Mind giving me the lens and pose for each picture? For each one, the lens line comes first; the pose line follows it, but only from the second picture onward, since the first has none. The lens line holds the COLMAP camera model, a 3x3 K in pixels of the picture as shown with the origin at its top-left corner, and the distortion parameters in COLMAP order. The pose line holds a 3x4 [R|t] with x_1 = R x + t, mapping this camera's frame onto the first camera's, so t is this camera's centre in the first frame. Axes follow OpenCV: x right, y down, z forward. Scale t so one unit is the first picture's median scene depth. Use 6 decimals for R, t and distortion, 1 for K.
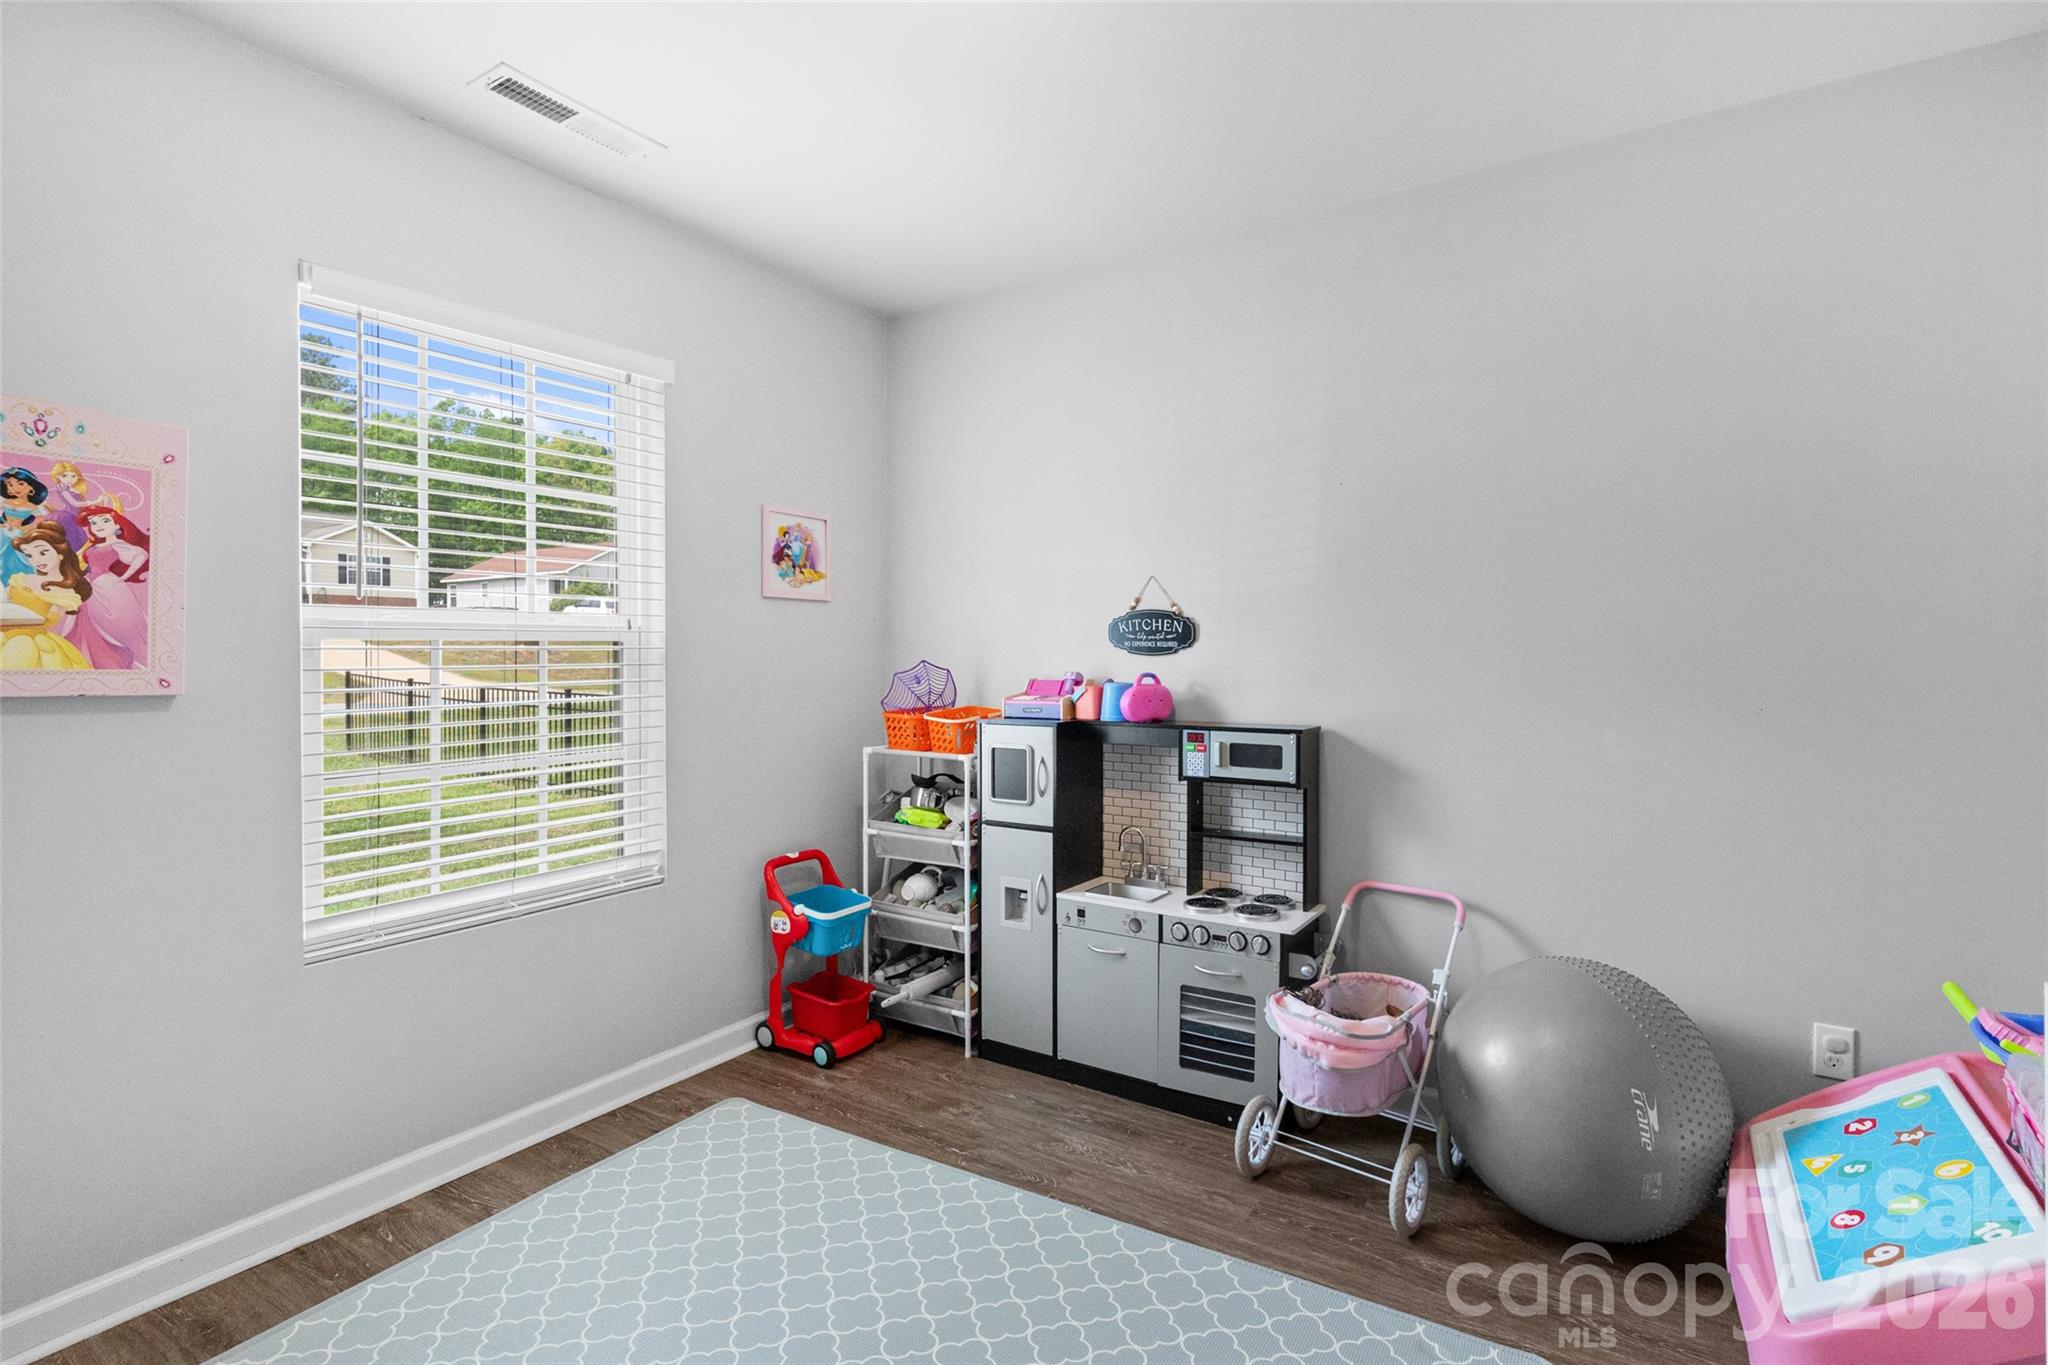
lens RADIAL K [[972.2, 0, 1019.8], [0, 972.2, 660.9], [0, 0, 1]] dist [-0.008997, 0.001350]
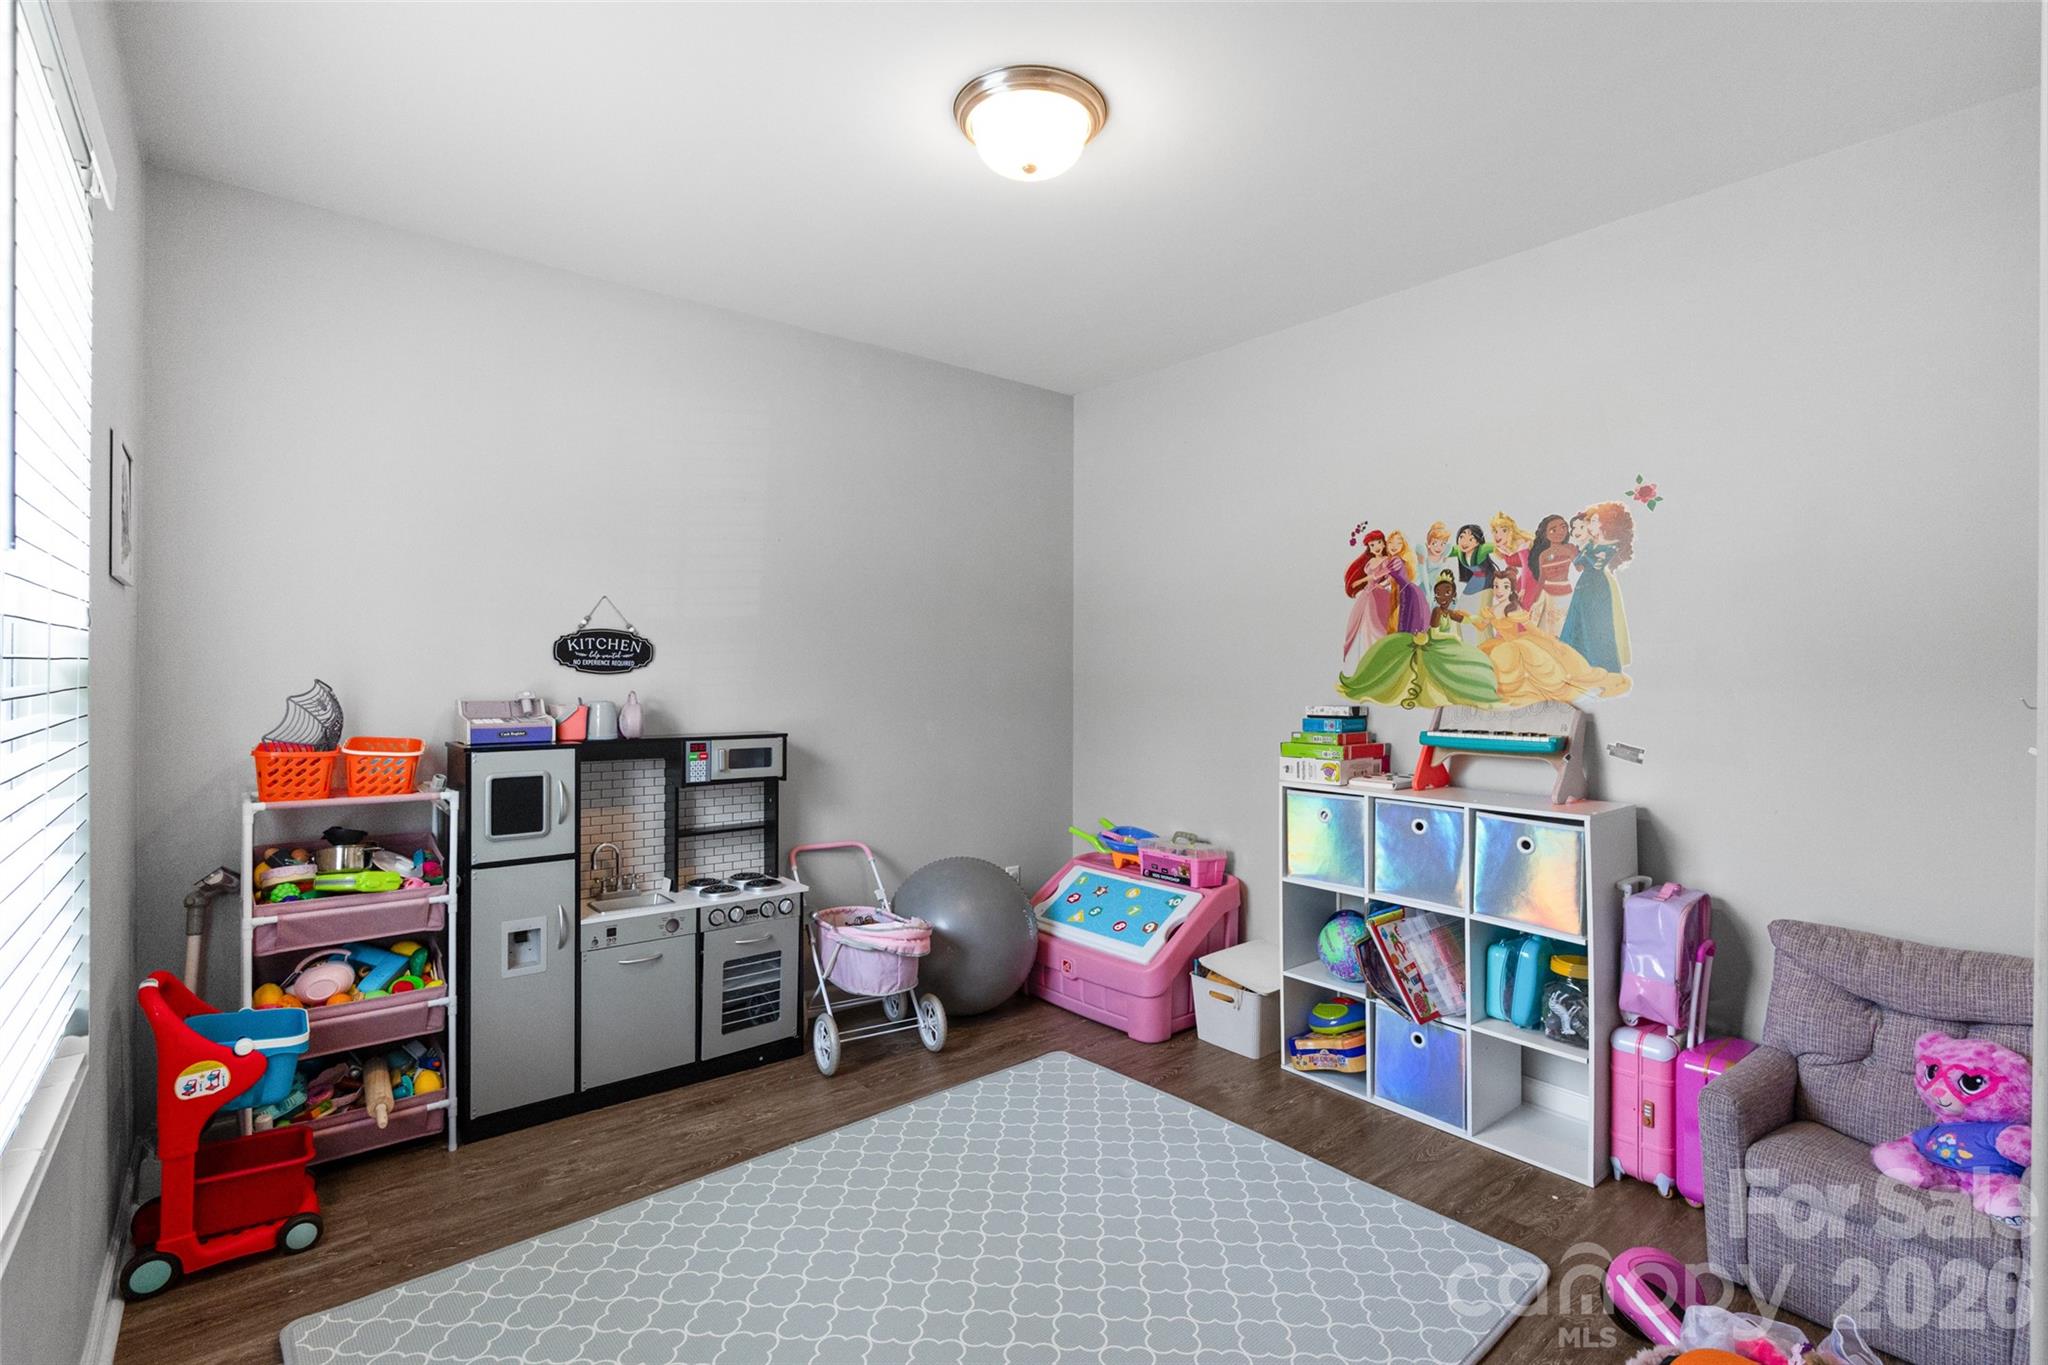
lens RADIAL K [[972.2, 0, 1028.0], [0, 972.2, 676.3], [0, 0, 1]] dist [-0.008997, 0.001350]
pose [[0.294237, 0.000784, 0.955732, -0.804091], [-0.000726, 1.000000, -0.000596, -0.003217], [-0.955732, -0.000519, 0.294237, 0.313426]]
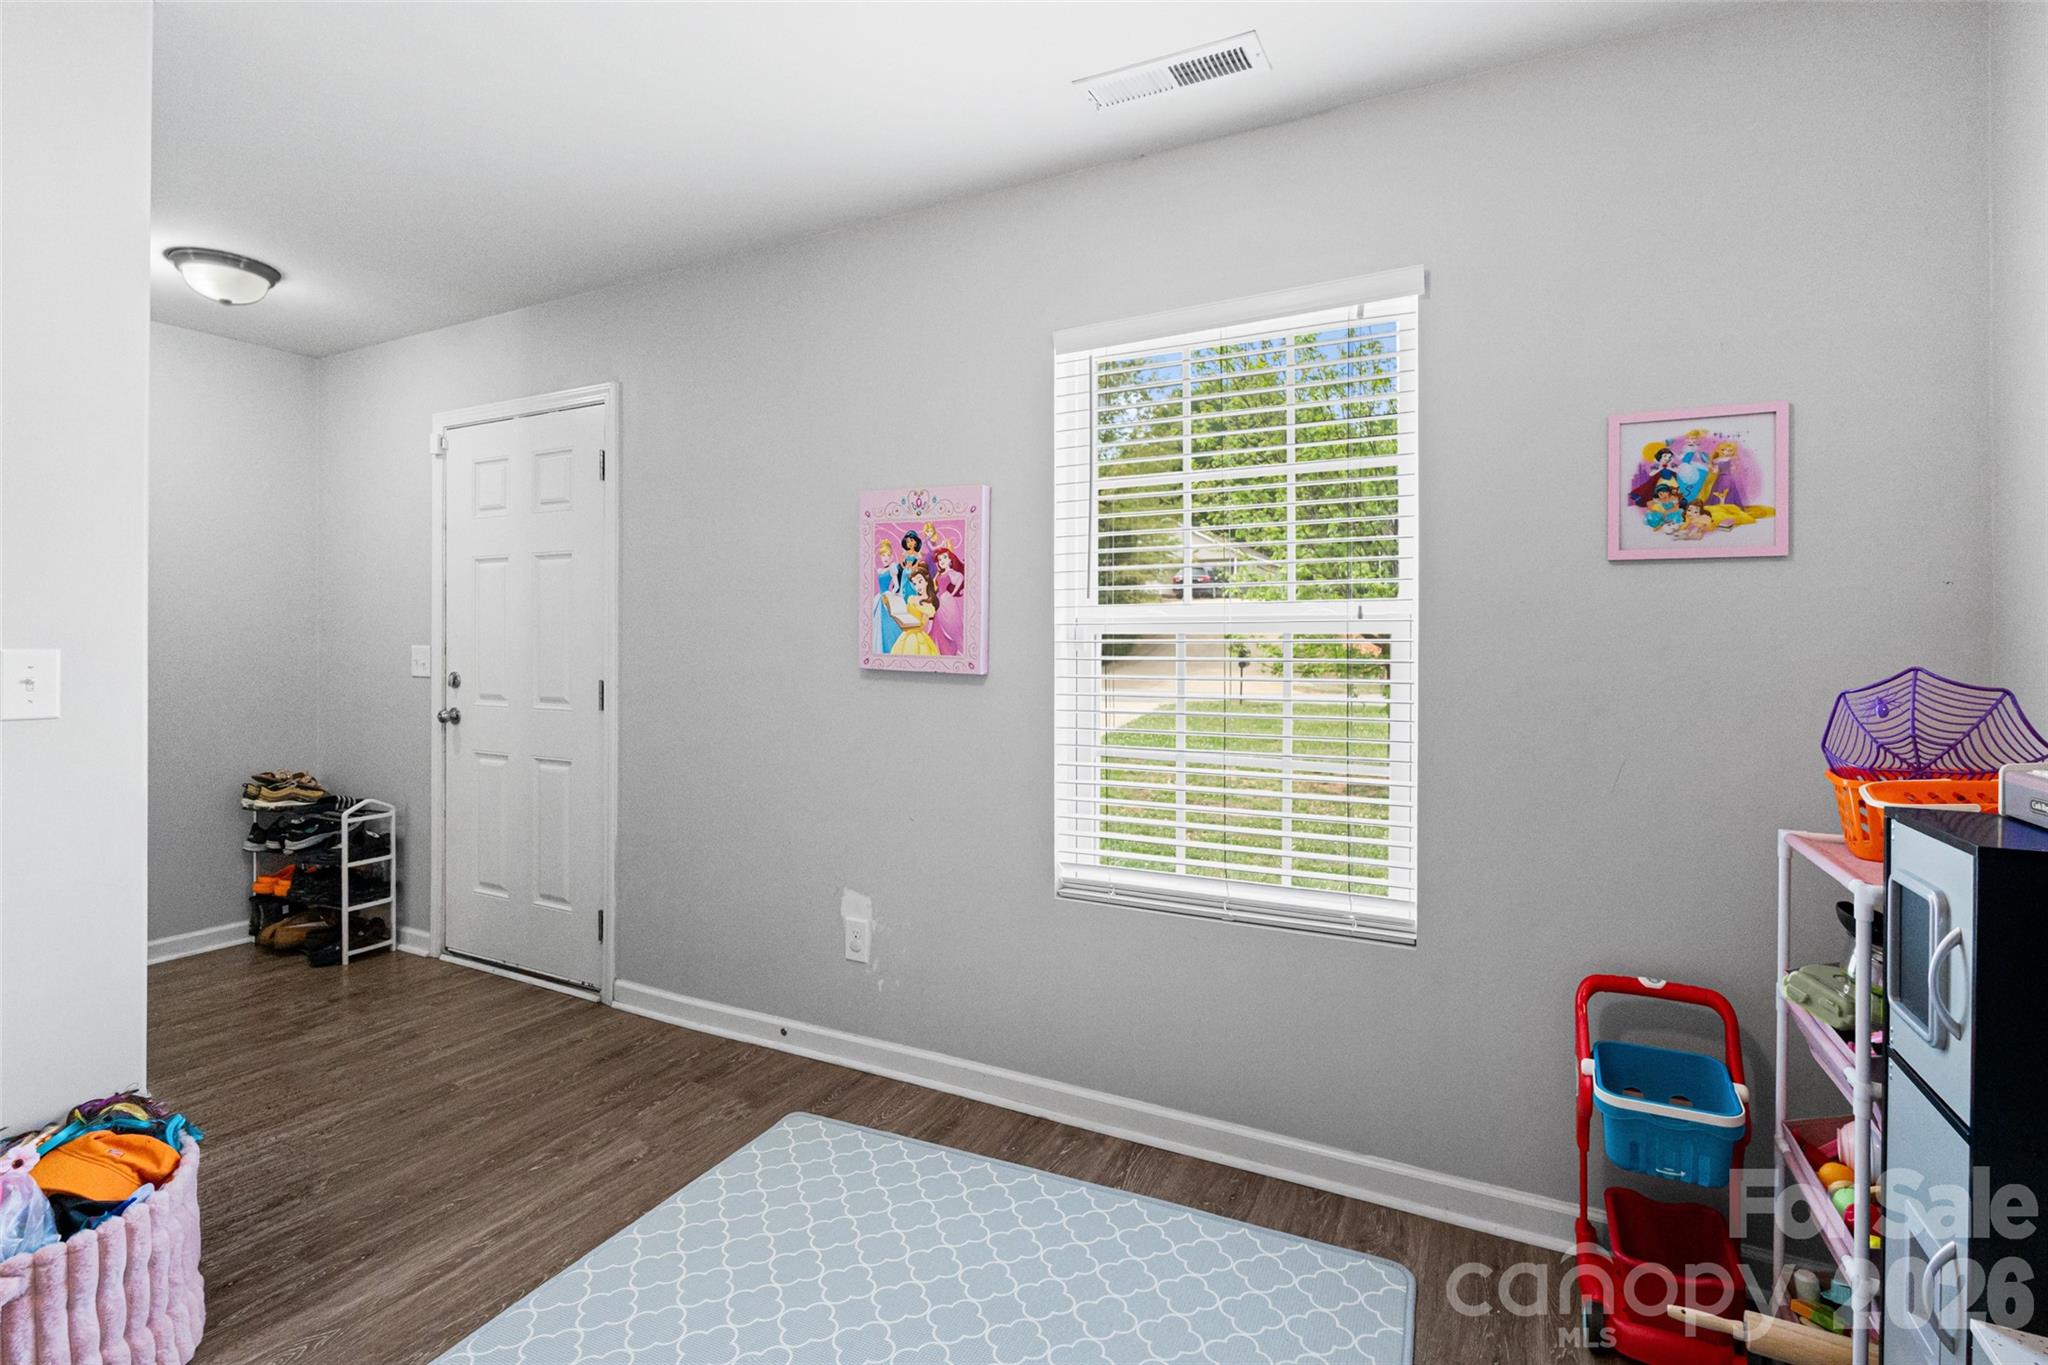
lens RADIAL K [[972.2, 0, 1004.5], [0, 972.2, 646.7], [0, 0, 1]] dist [-0.008997, 0.001350]
pose [[0.091166, 0.006633, -0.995814, 0.370829], [-0.012350, 0.999908, 0.005530, -0.009128], [0.995759, 0.011794, 0.091240, 0.609936]]
